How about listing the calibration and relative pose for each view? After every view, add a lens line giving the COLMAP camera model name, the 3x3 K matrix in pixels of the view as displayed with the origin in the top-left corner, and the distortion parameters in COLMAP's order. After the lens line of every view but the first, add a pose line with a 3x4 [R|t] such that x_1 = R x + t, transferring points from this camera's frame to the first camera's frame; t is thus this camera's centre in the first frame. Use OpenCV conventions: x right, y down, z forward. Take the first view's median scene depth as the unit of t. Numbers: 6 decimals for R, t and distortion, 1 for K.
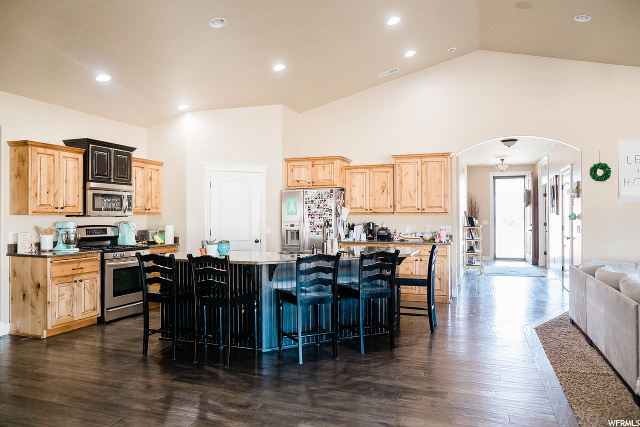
lens RADIAL K [[442.5, 0, 320.2], [0, 442.5, 213.3], [0, 0, 1]] dist [-0.038720, 0.013821]
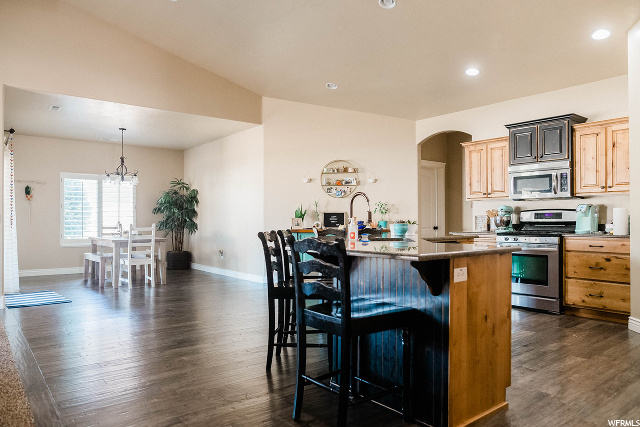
lens RADIAL K [[442.5, 0, 319.5], [0, 442.5, 215.3], [0, 0, 1]] dist [-0.038720, 0.013821]
pose [[-0.534519, -0.010286, -0.845094, 0.152266], [0.007996, 0.999820, -0.017227, 0.014766], [0.845119, -0.015966, -0.534340, 0.302097]]
